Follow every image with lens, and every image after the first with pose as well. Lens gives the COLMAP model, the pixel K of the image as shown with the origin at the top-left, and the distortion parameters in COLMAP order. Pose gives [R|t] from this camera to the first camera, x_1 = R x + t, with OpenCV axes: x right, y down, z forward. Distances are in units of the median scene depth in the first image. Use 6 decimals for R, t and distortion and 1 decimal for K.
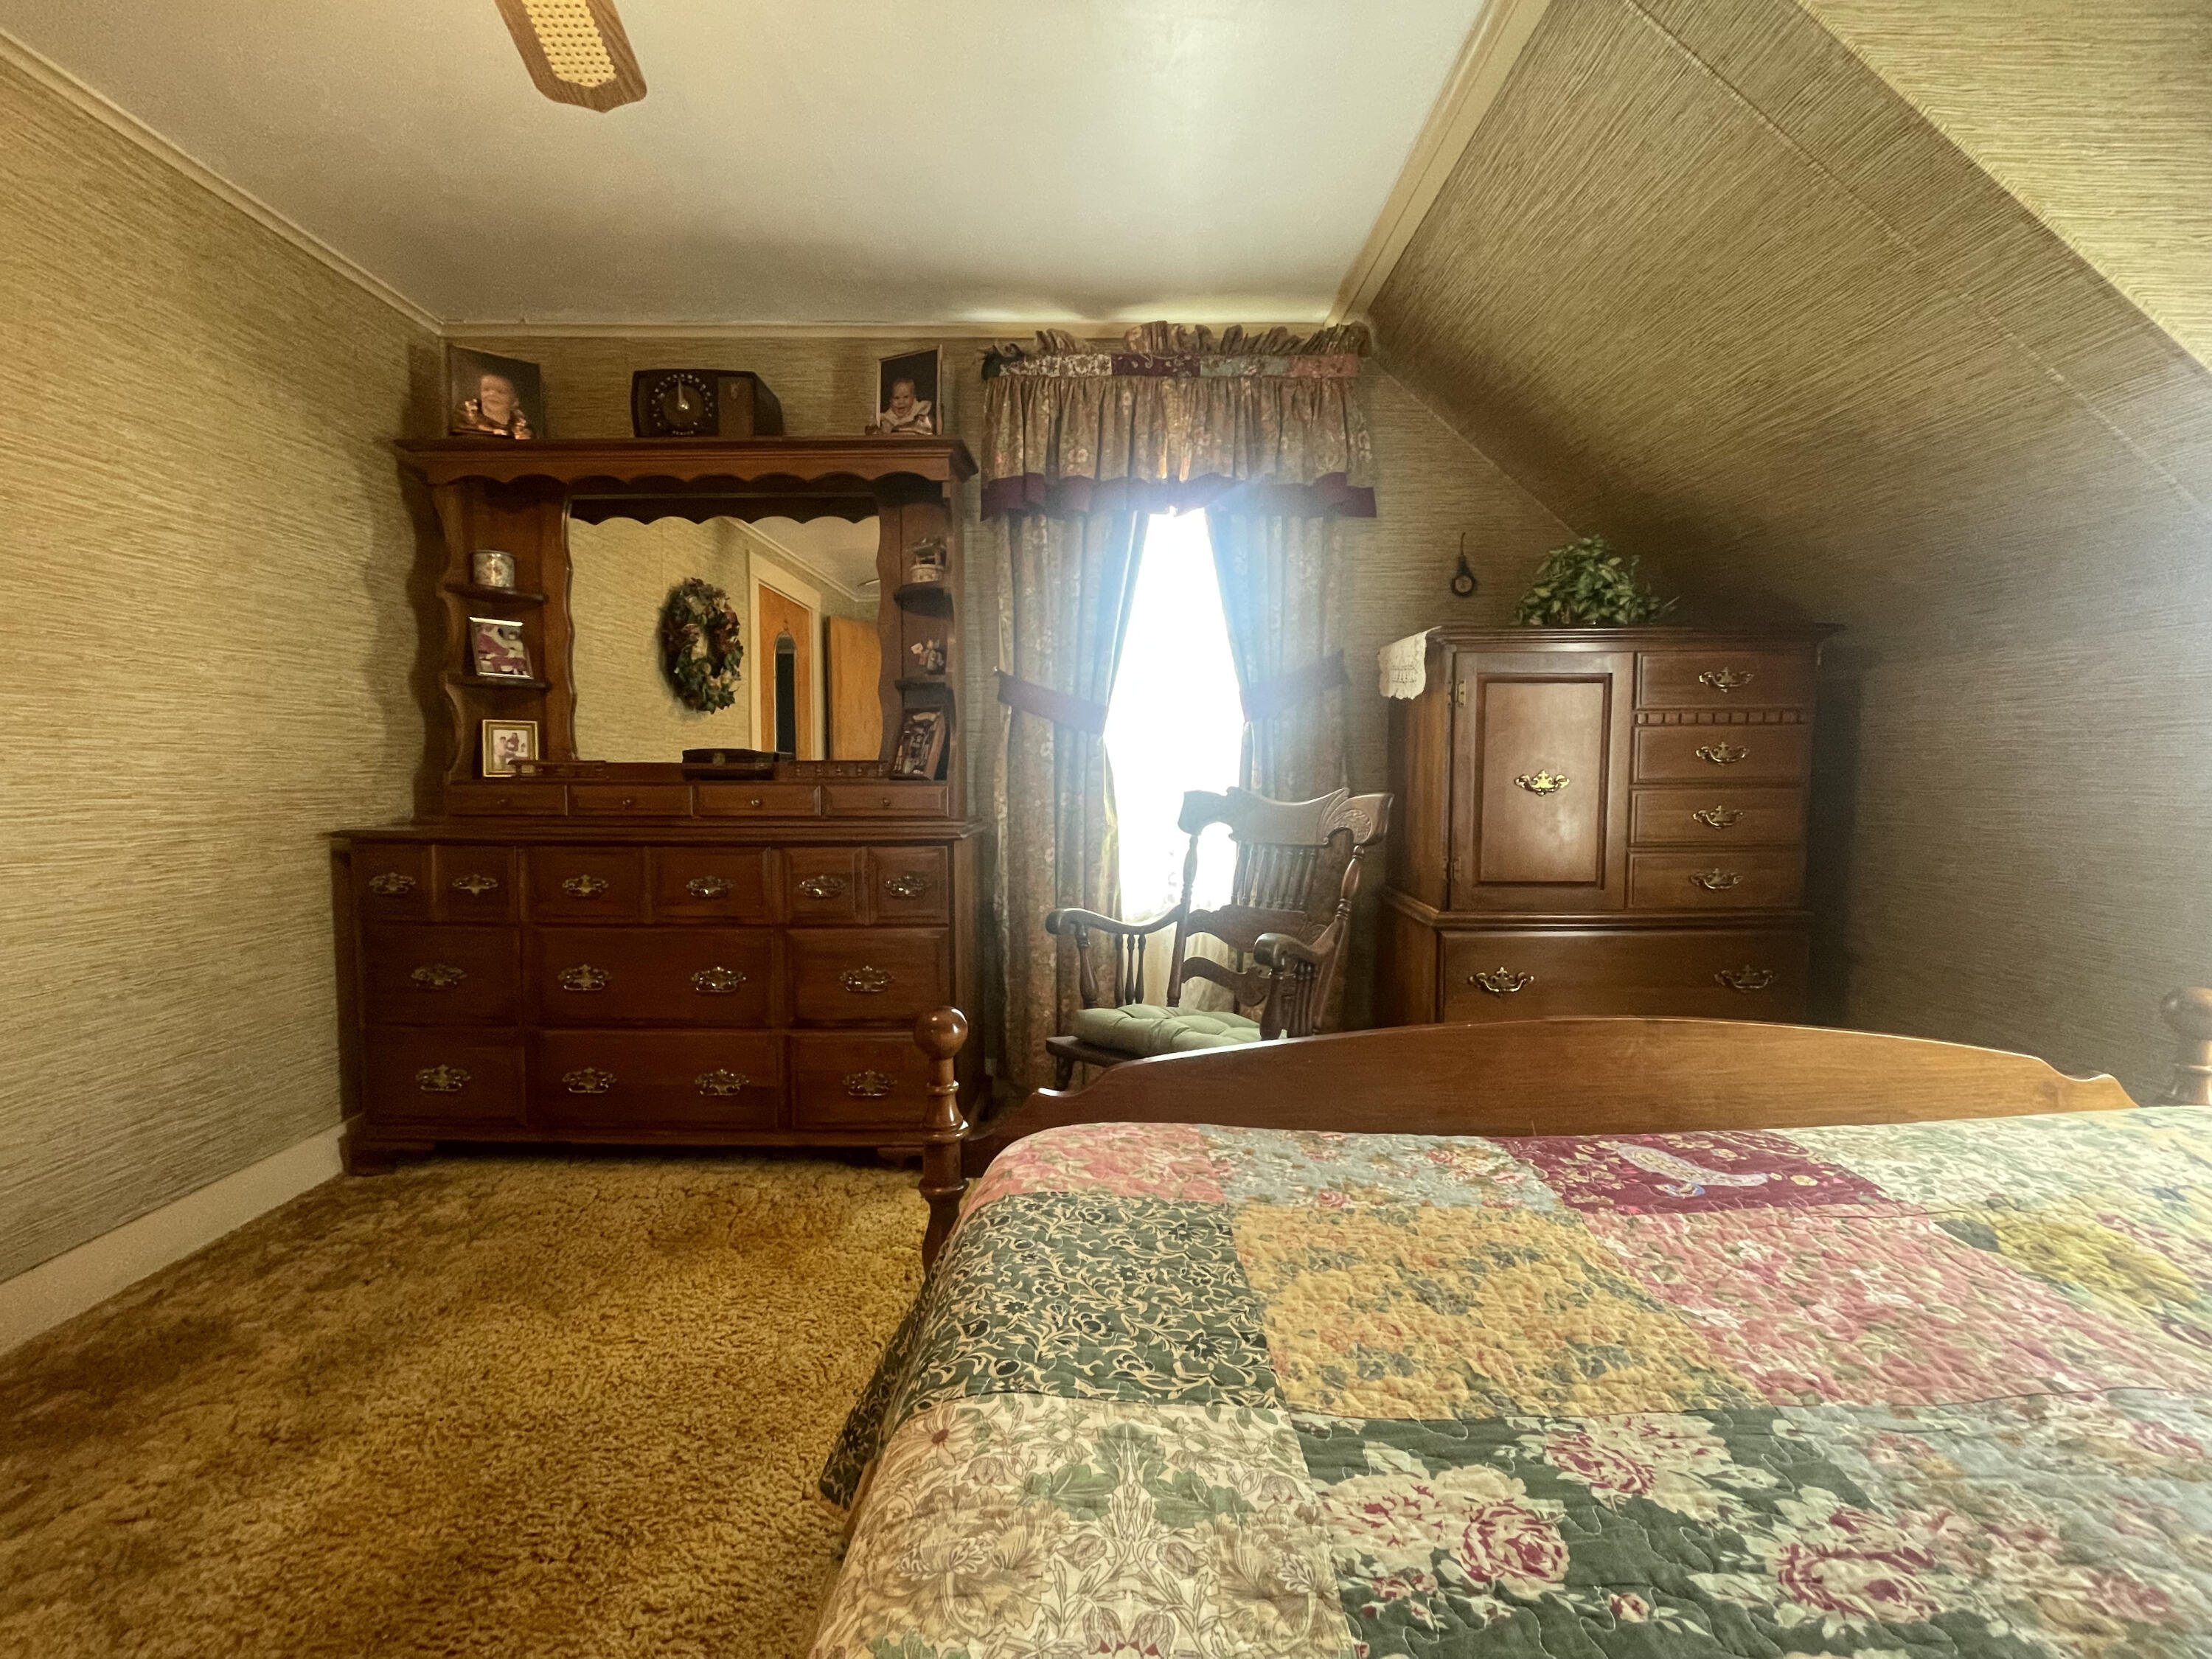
lens RADIAL K [[888.1, 0, 1106.1], [0, 888.1, 822.7], [0, 0, 1]] dist [-0.000755, -0.000105]
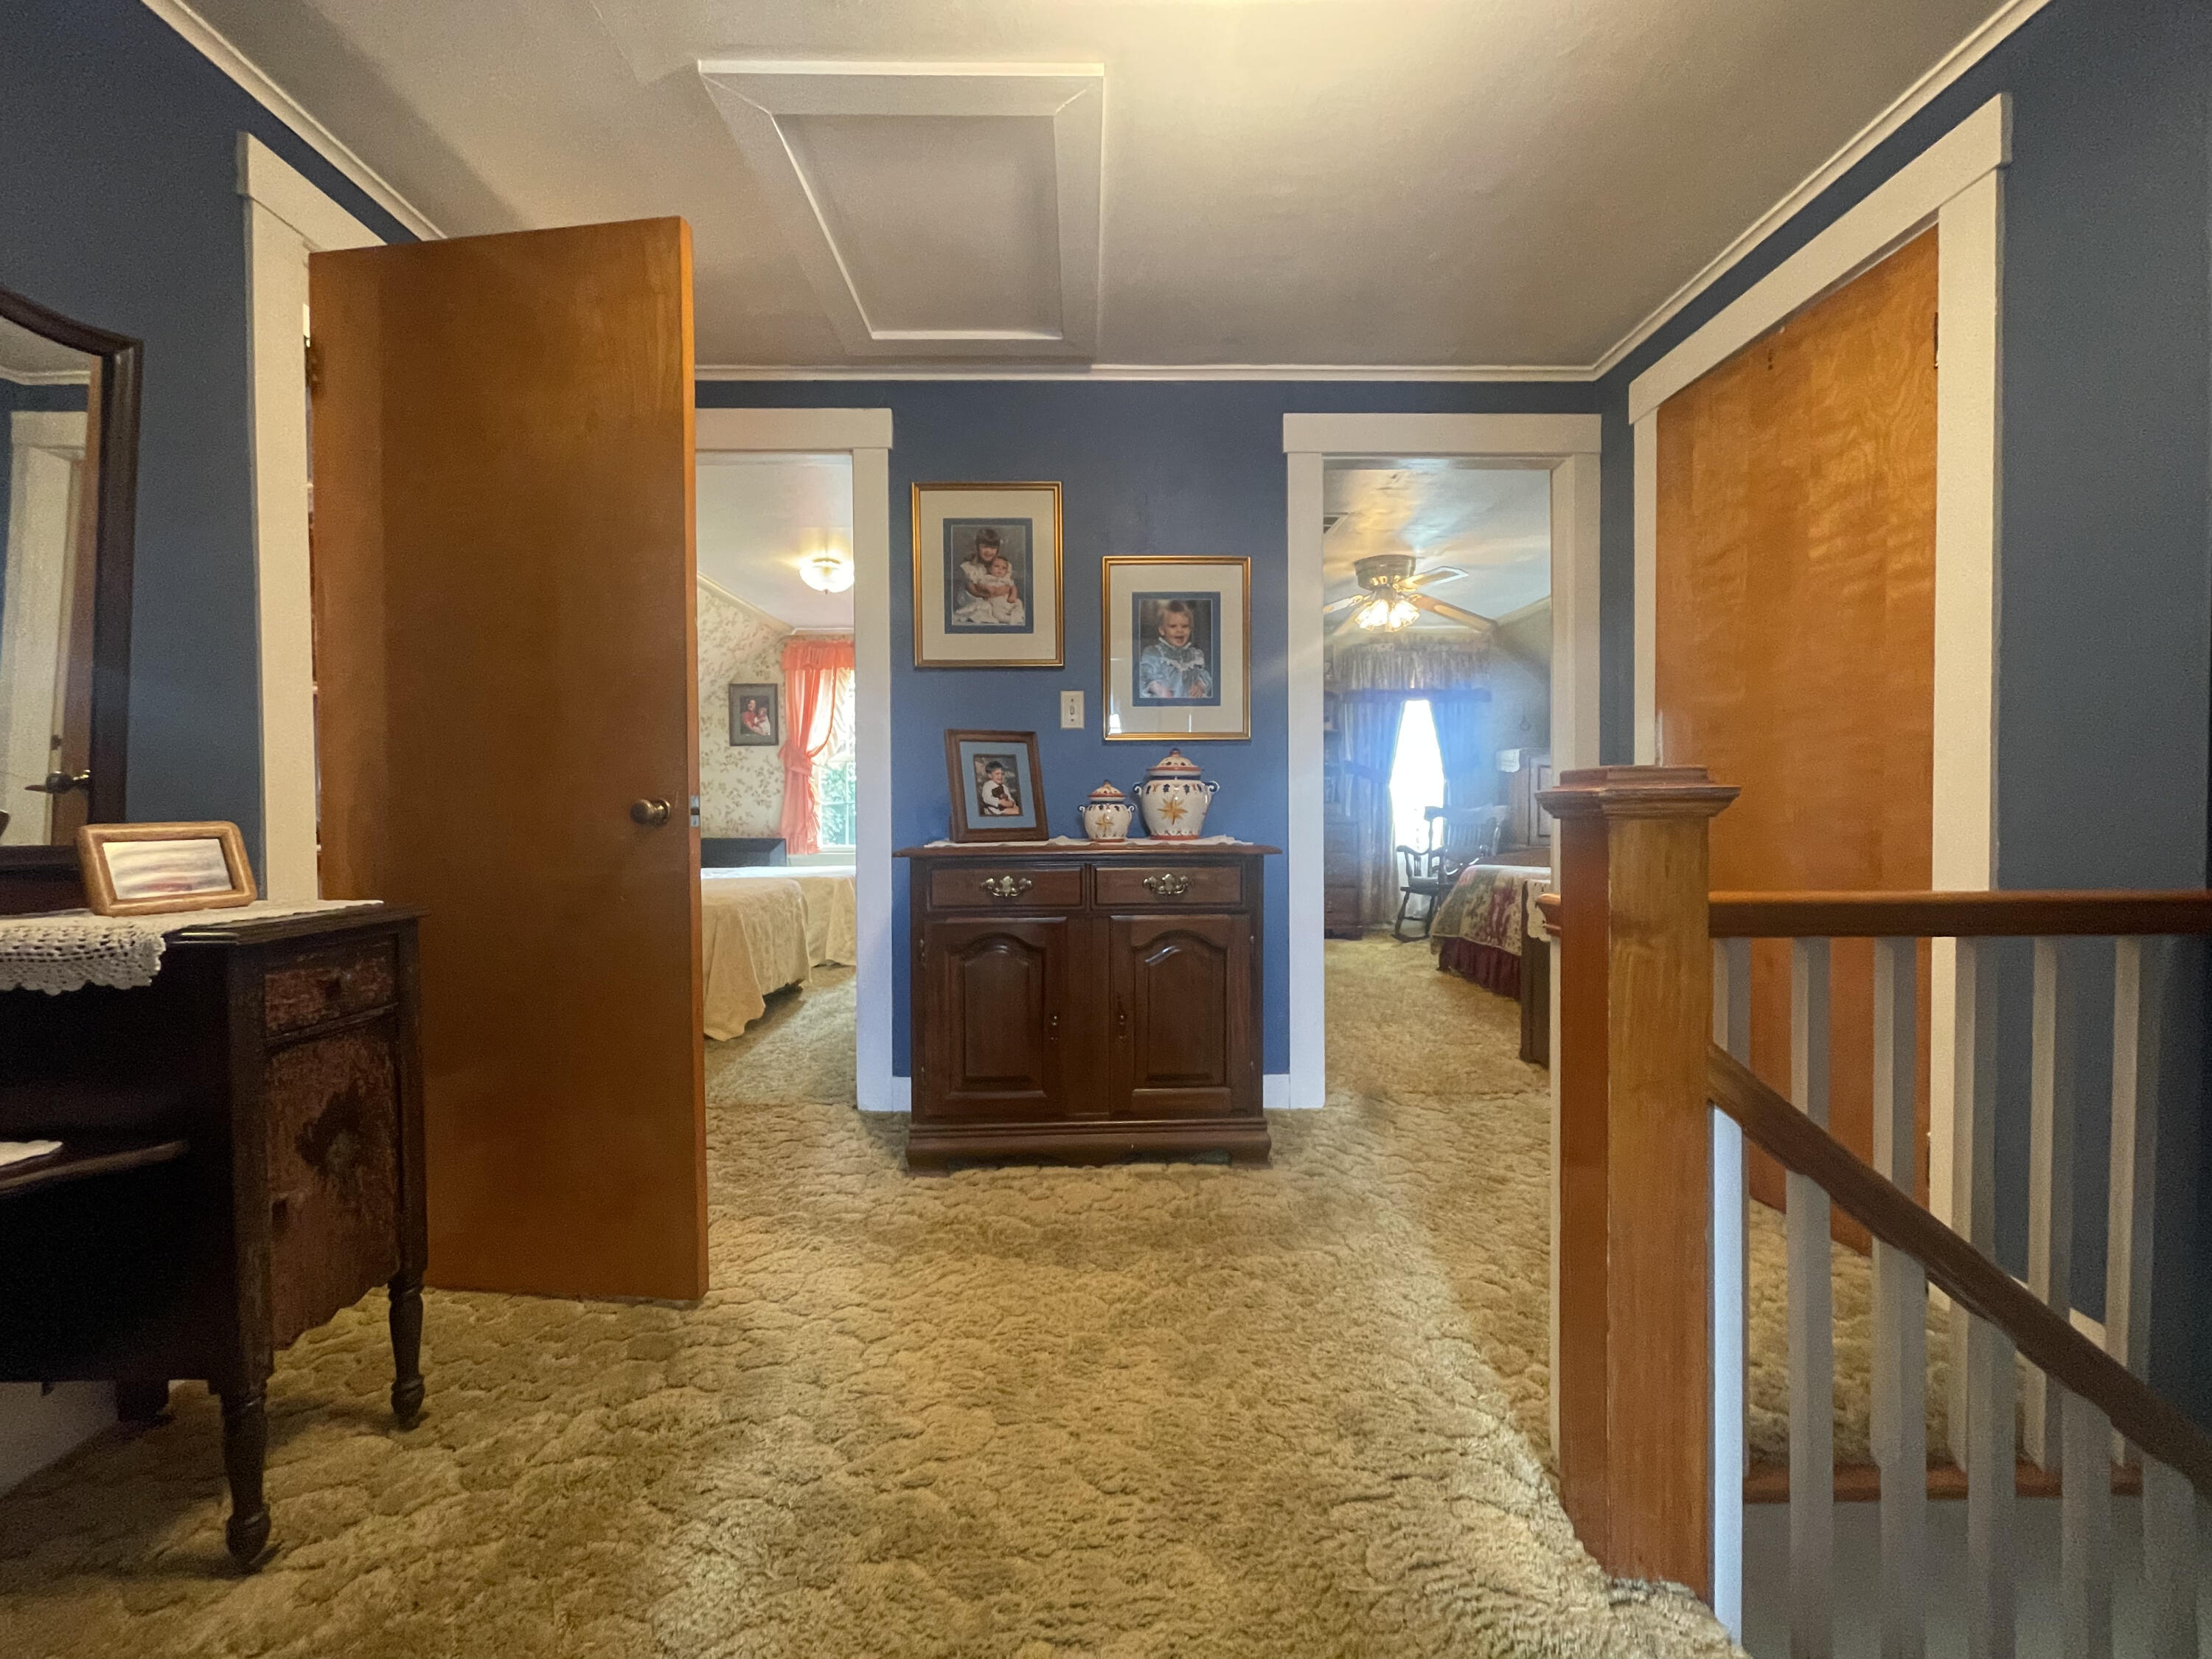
lens RADIAL K [[888.1, 0, 1102.1], [0, 888.1, 827.0], [0, 0, 1]] dist [-0.000755, -0.000105]
pose [[0.999913, -0.007428, 0.010921, -0.919487], [0.007843, 0.999231, -0.038426, 0.124198], [-0.010627, 0.038509, 0.999202, -1.671145]]
